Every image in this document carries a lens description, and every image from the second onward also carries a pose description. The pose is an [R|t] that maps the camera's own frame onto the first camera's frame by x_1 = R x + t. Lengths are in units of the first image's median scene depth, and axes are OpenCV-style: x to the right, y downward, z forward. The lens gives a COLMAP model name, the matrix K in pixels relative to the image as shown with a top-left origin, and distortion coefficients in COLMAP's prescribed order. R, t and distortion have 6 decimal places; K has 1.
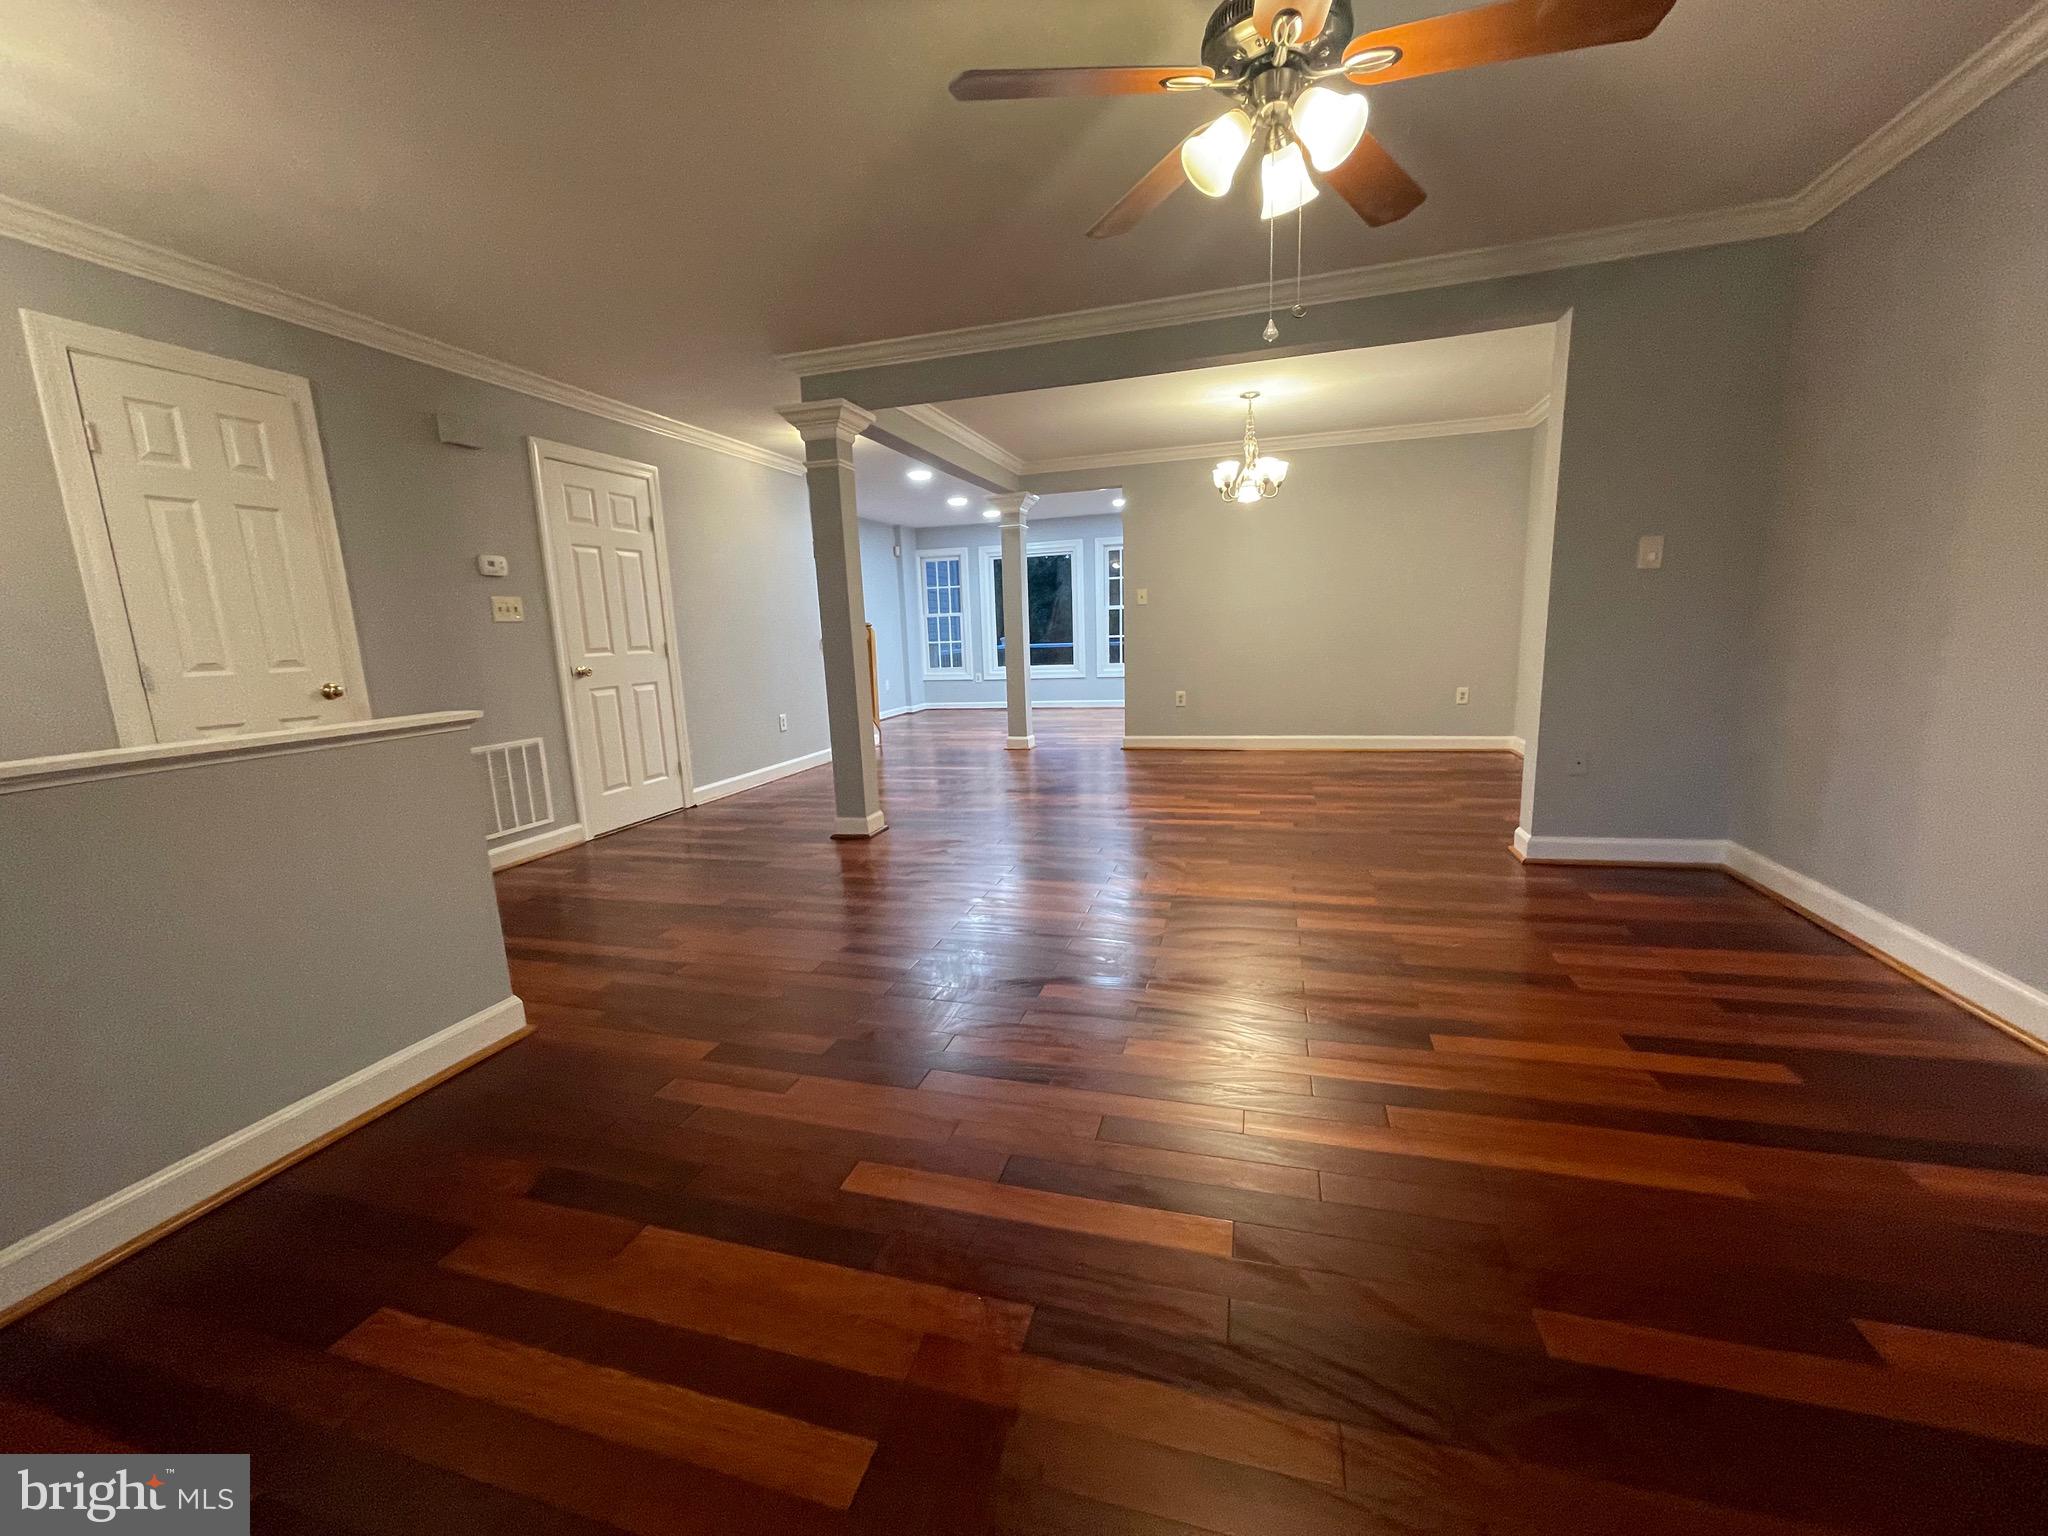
lens RADIAL K [[825.2, 0, 1026.7], [0, 825.2, 771.7], [0, 0, 1]] dist [0.003838, 0.000579]
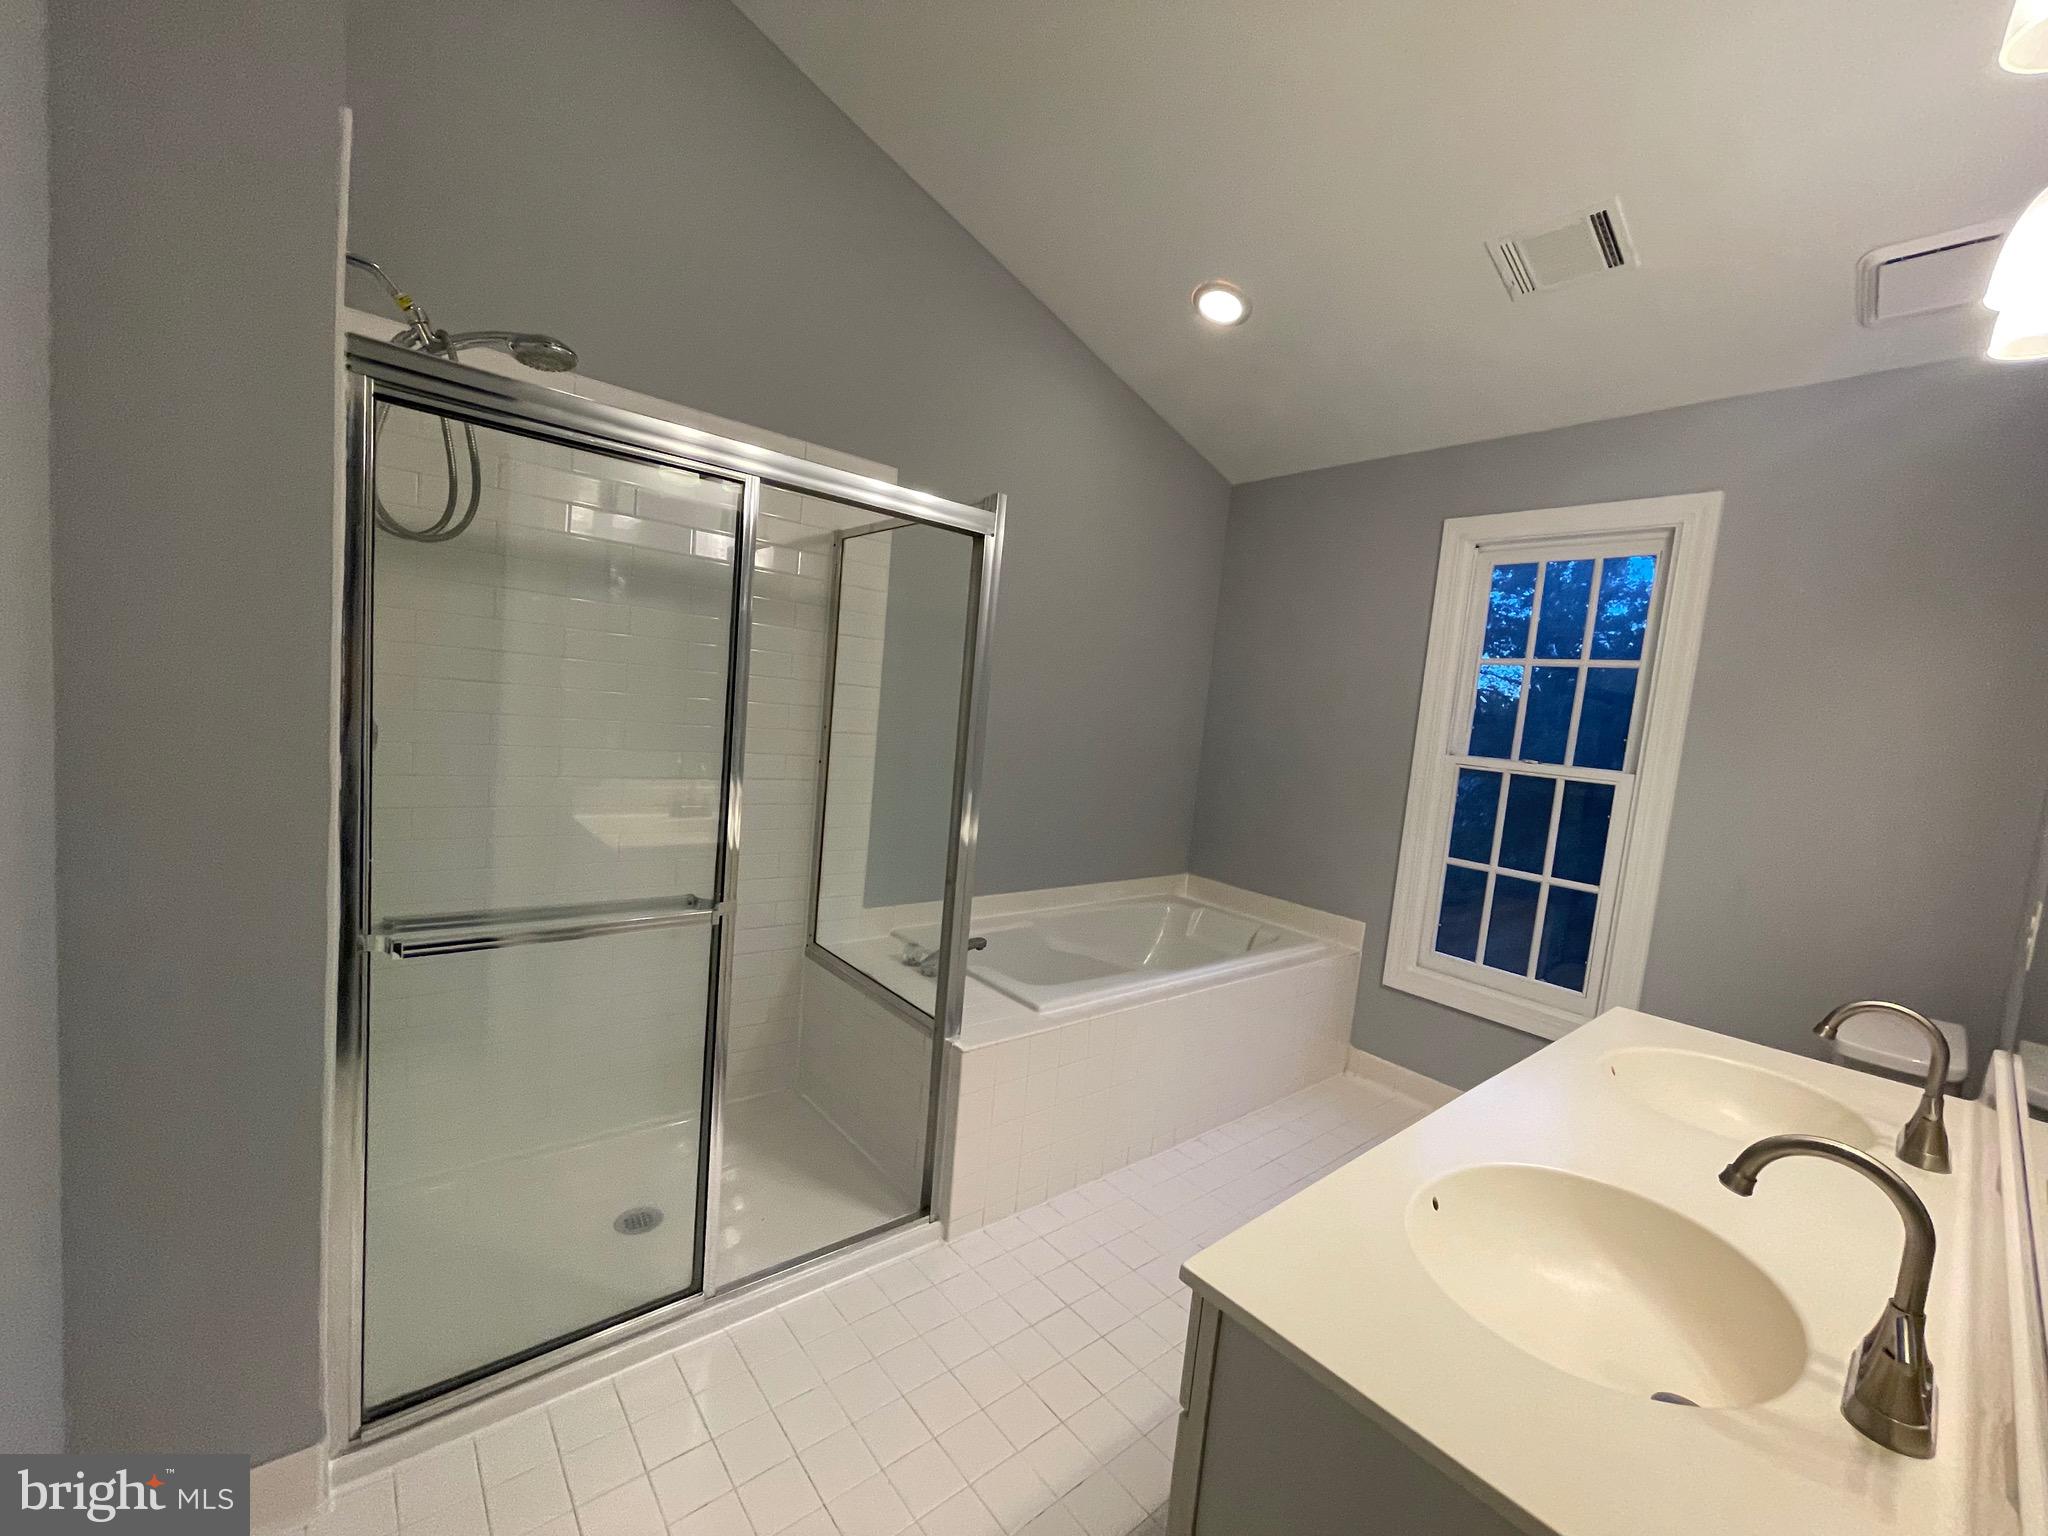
lens RADIAL K [[825.2, 0, 1032.8], [0, 825.2, 782.8], [0, 0, 1]] dist [0.003838, 0.000579]
pose [[0.819995, 0.162900, -0.548701, -0.086647], [-0.218428, 0.975154, -0.036918, -0.141837], [0.529054, 0.150124, 0.835203, 0.702753]]
